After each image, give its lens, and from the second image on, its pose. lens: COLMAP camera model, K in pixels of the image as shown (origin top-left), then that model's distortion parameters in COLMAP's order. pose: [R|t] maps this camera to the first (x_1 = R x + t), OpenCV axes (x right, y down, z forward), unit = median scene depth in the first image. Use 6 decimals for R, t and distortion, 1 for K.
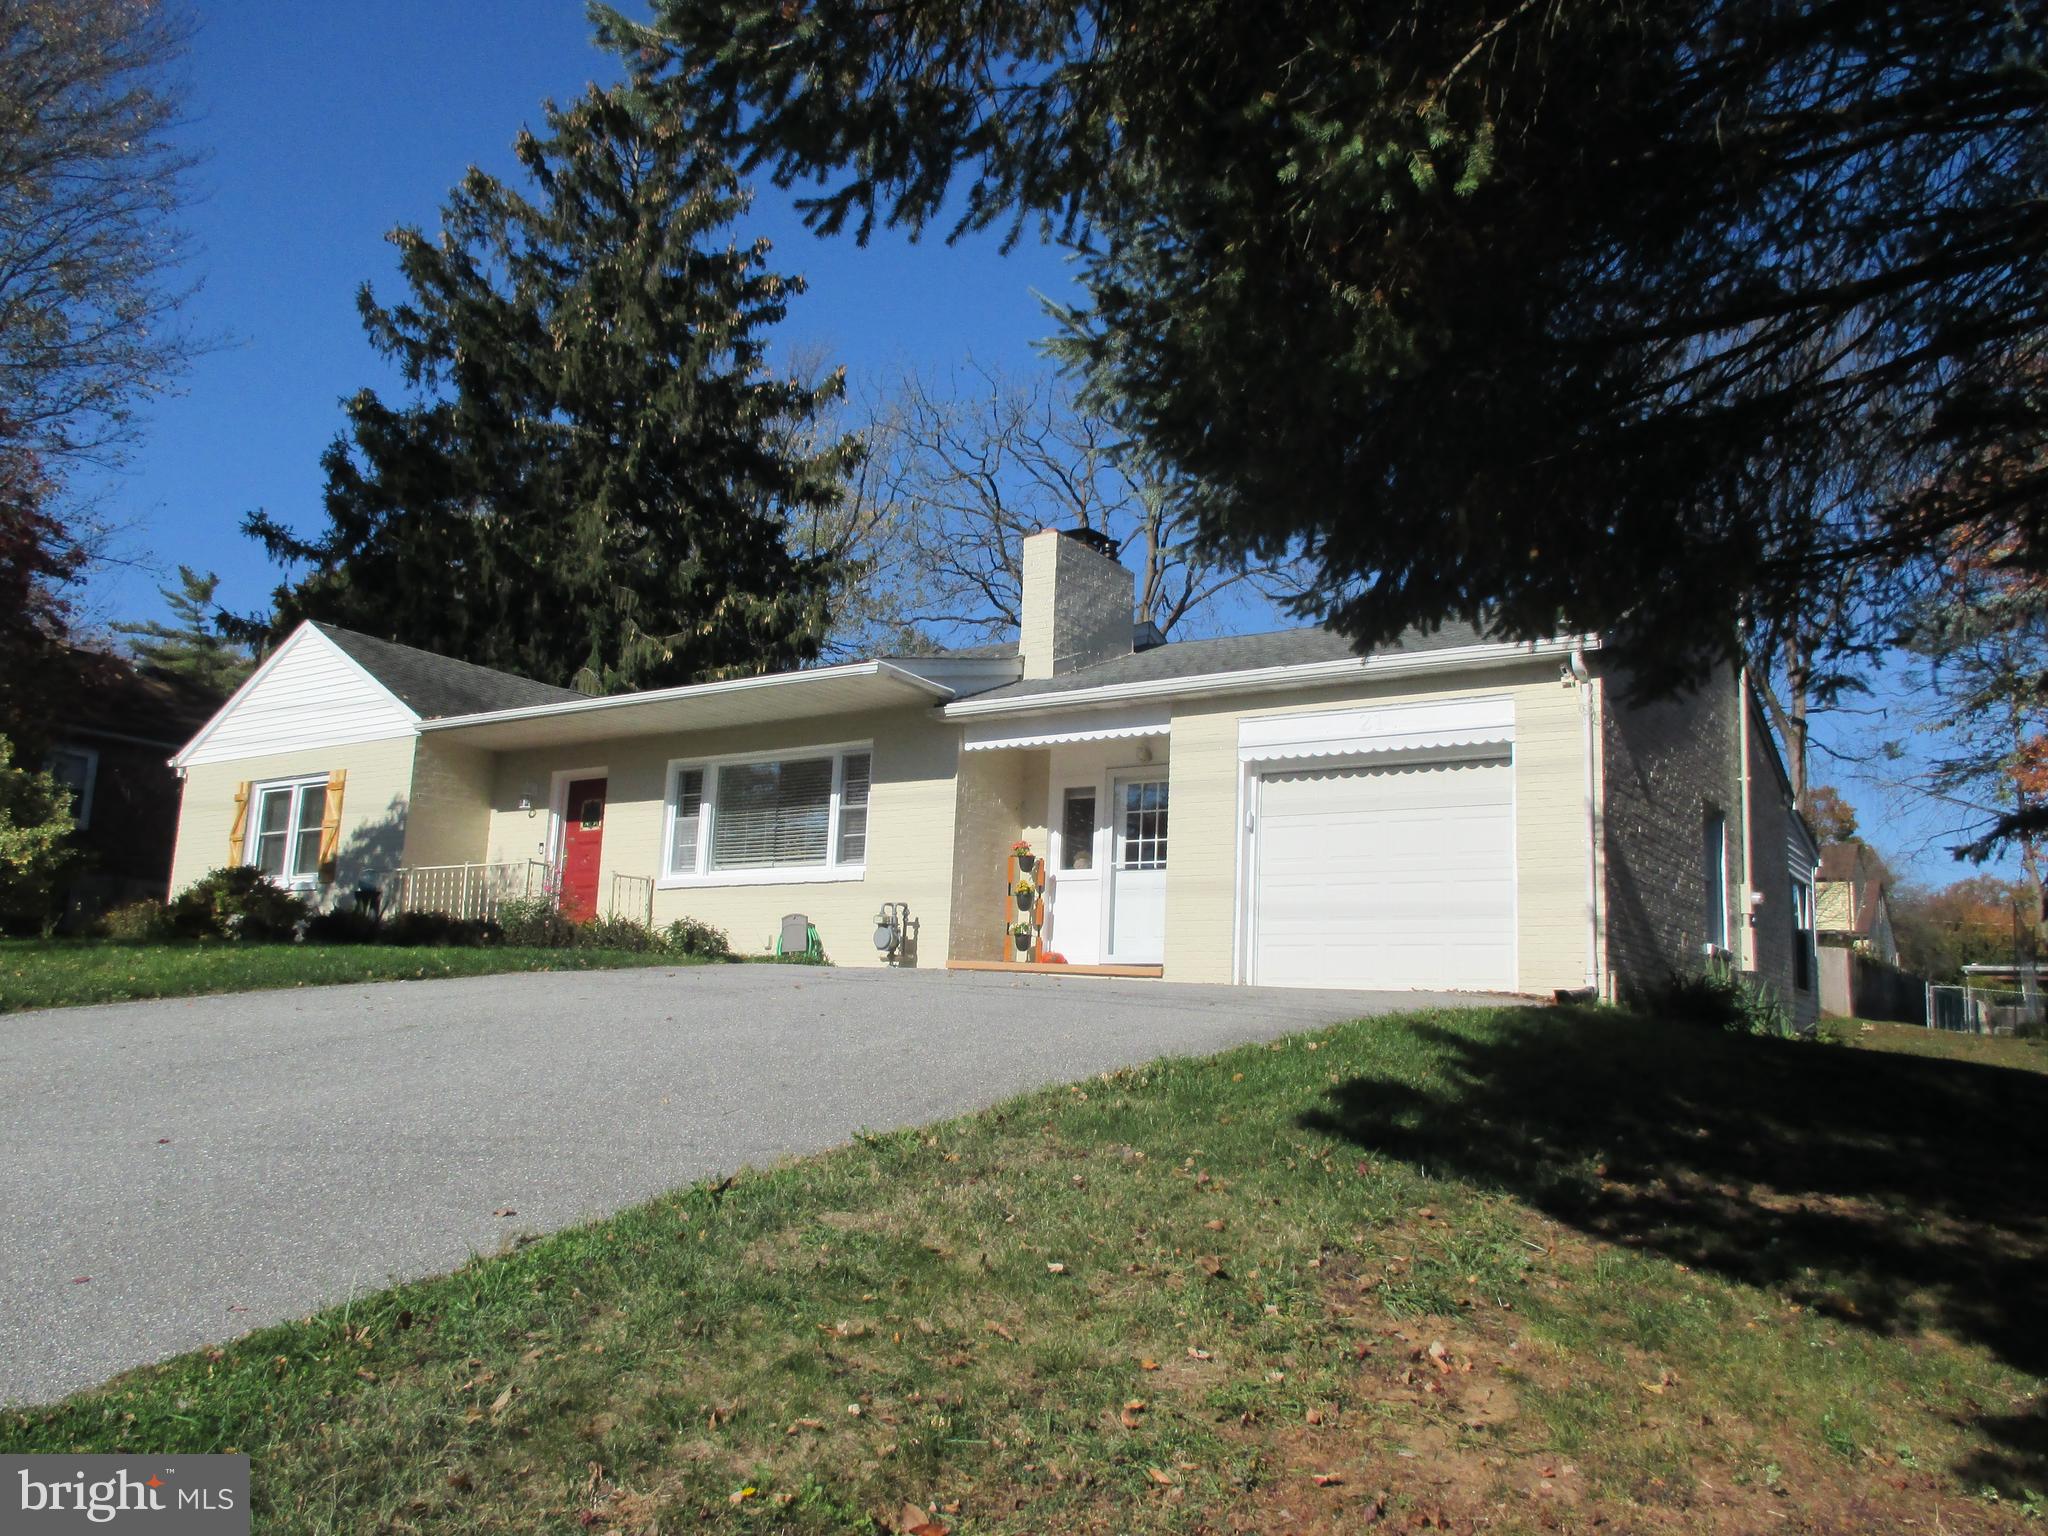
lens RADIAL K [[1719.6, 0, 1021.8], [0, 1719.6, 768.8], [0, 0, 1]] dist [-0.009999, 0.008177]
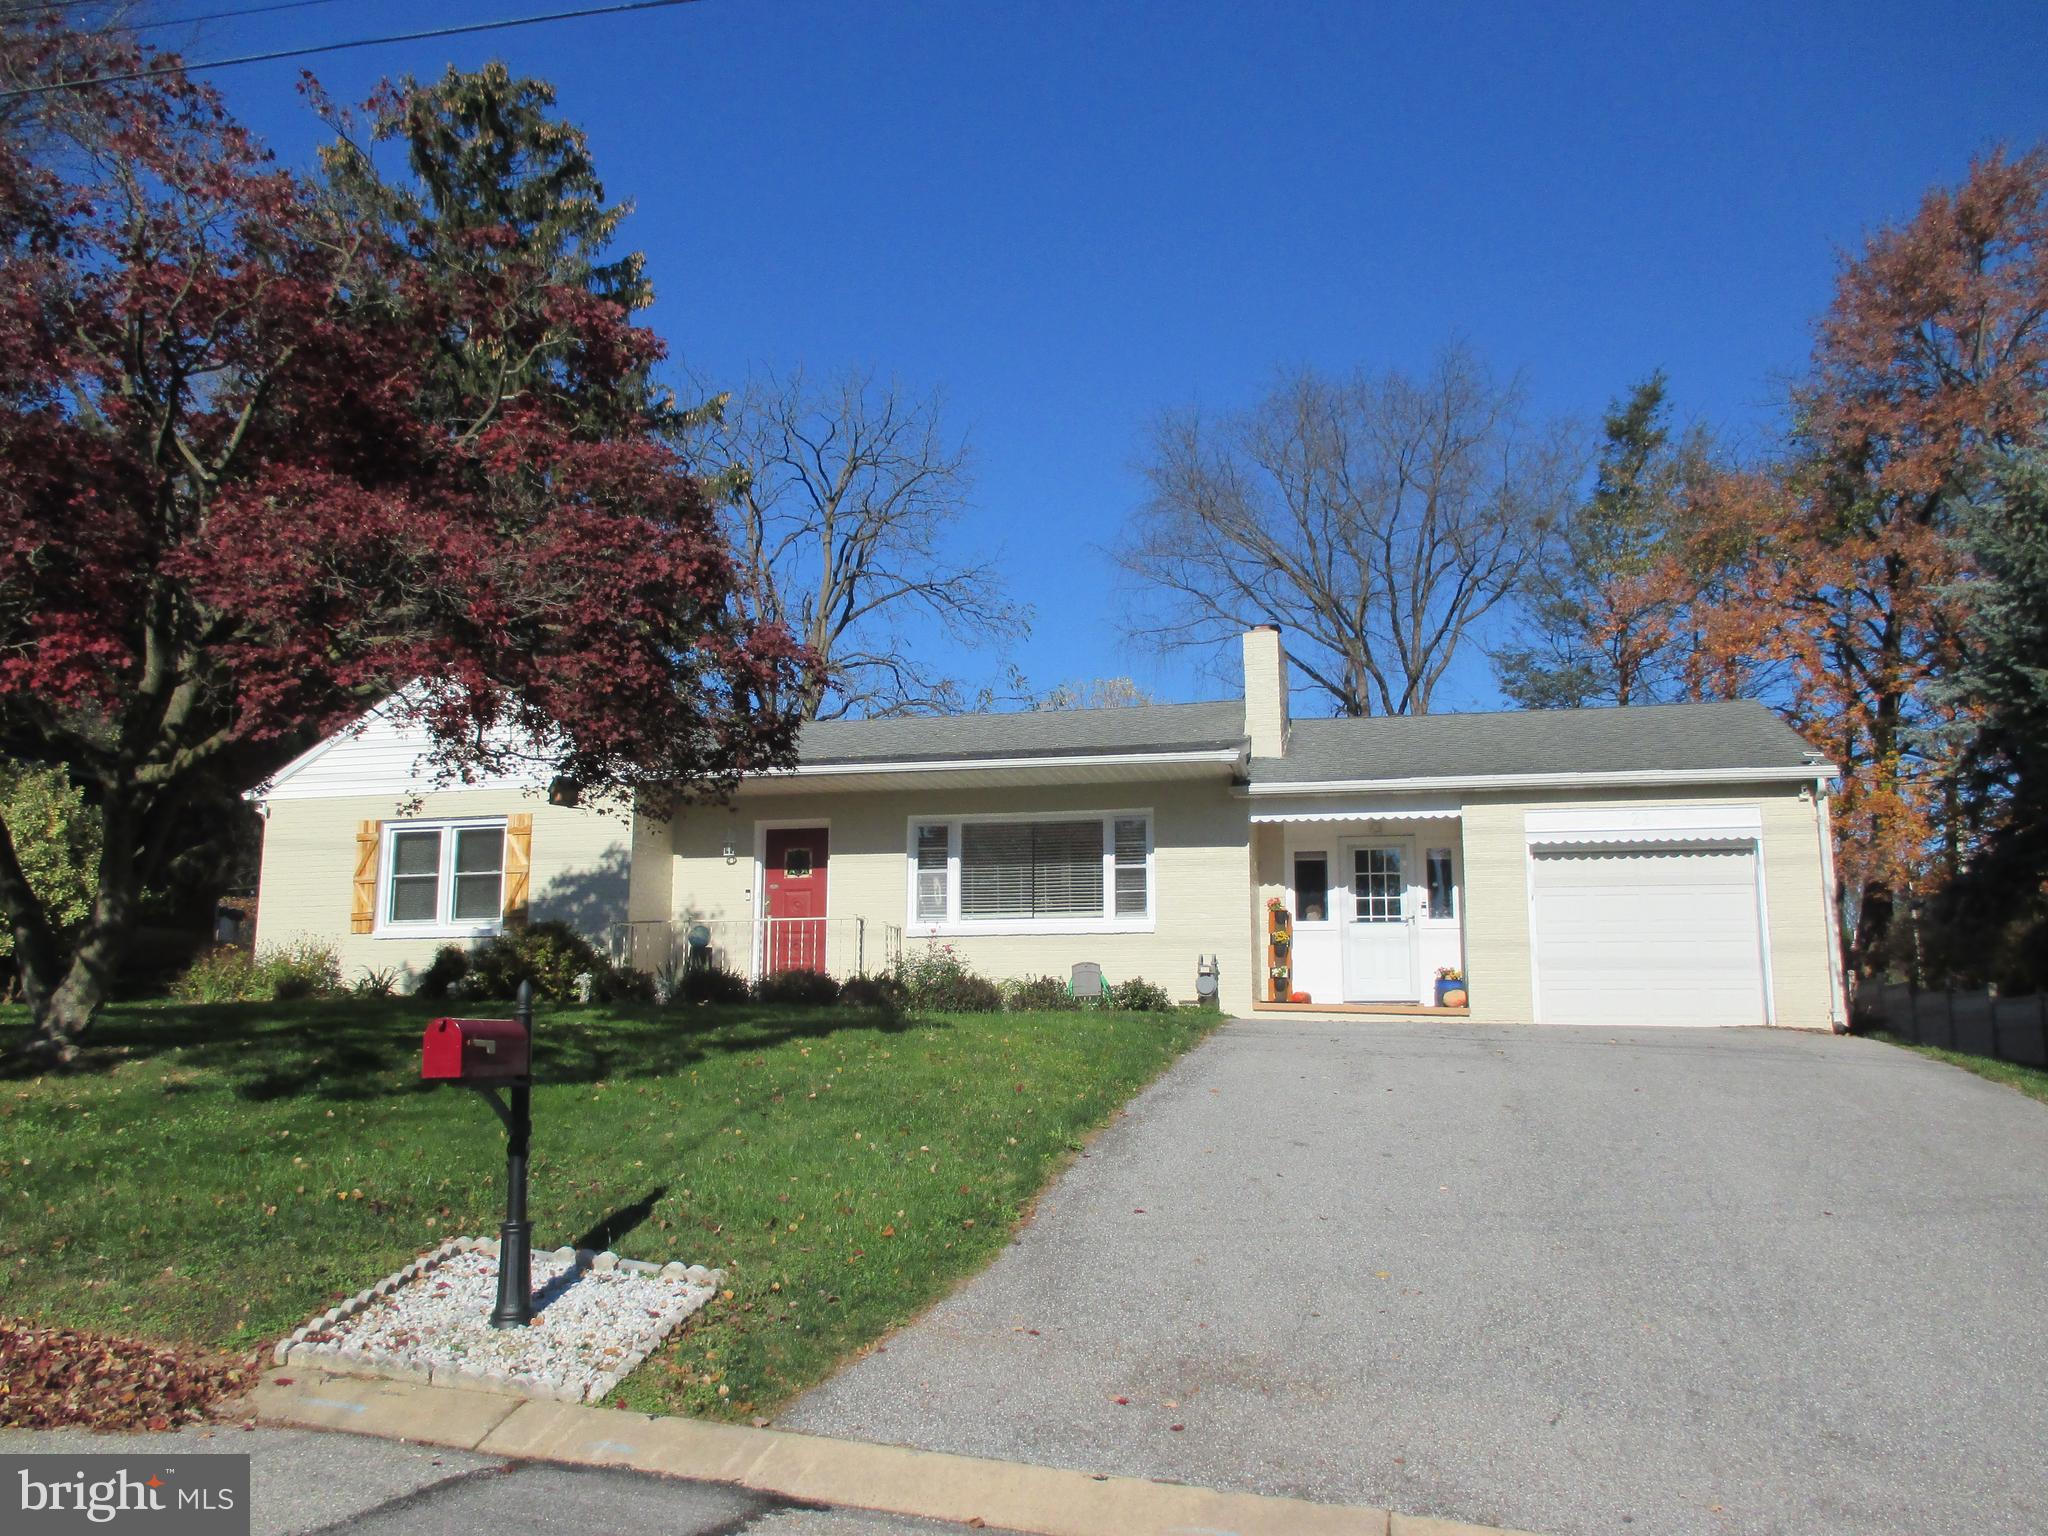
lens RADIAL K [[1719.6, 0, 1018.8], [0, 1719.6, 768.7], [0, 0, 1]] dist [-0.009999, 0.008177]
pose [[0.926993, 0.022713, 0.374391, -0.554474], [-0.029395, 0.999494, 0.012145, -0.050834], [-0.373926, -0.022264, 0.927191, -0.023116]]
